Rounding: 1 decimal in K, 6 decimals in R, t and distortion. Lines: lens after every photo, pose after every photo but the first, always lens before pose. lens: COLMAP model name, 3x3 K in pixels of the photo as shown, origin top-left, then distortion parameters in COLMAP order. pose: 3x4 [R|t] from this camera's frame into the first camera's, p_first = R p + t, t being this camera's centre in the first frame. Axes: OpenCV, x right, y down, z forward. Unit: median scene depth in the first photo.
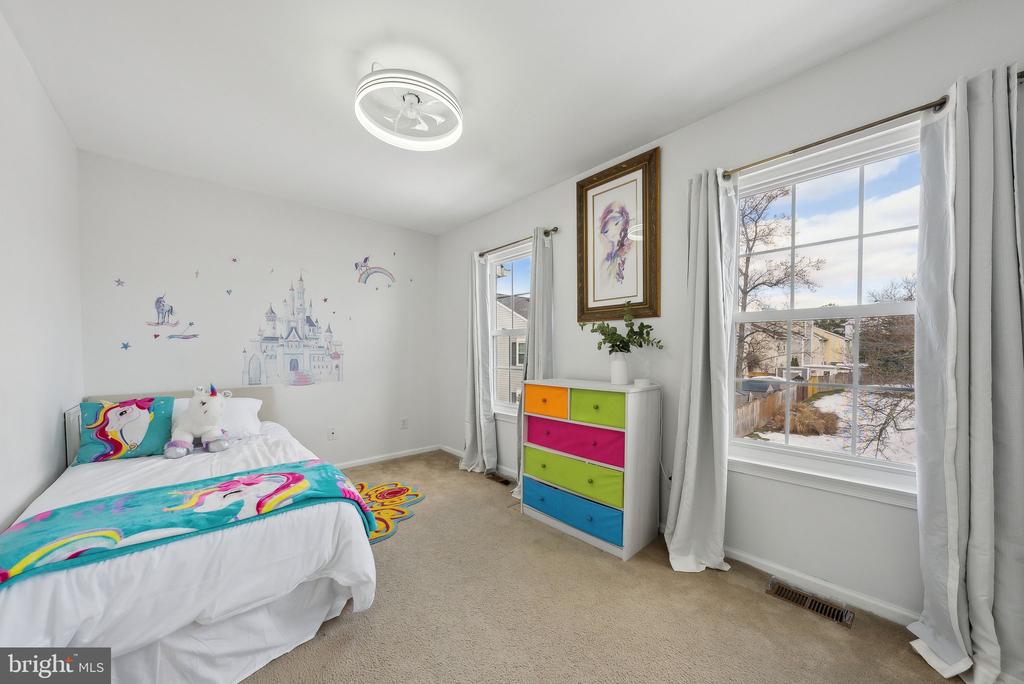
lens RADIAL K [[353.0, 0, 507.4], [0, 353.0, 345.4], [0, 0, 1]] dist [-0.000433, -0.000057]
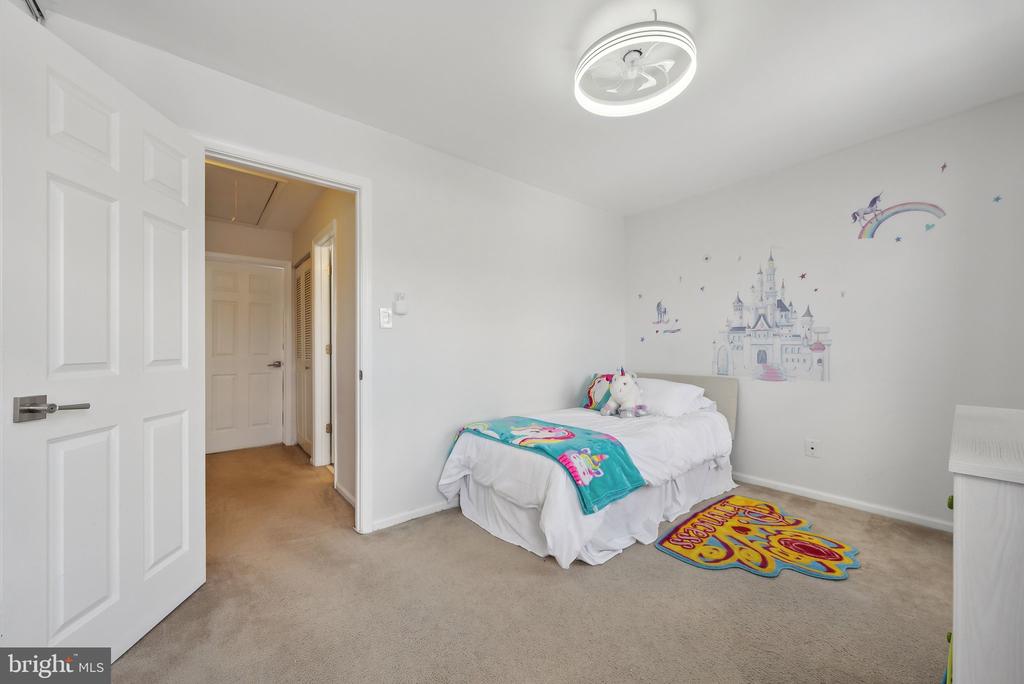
lens RADIAL K [[387.5, 0, 507.5], [0, 387.5, 326.7], [0, 0, 1]] dist [0.000858, 0.000042]
pose [[-0.051941, -0.053904, -0.997194, 0.419888], [0.021725, 0.998245, -0.055092, 0.019728], [0.998414, -0.024525, -0.050679, 0.423433]]
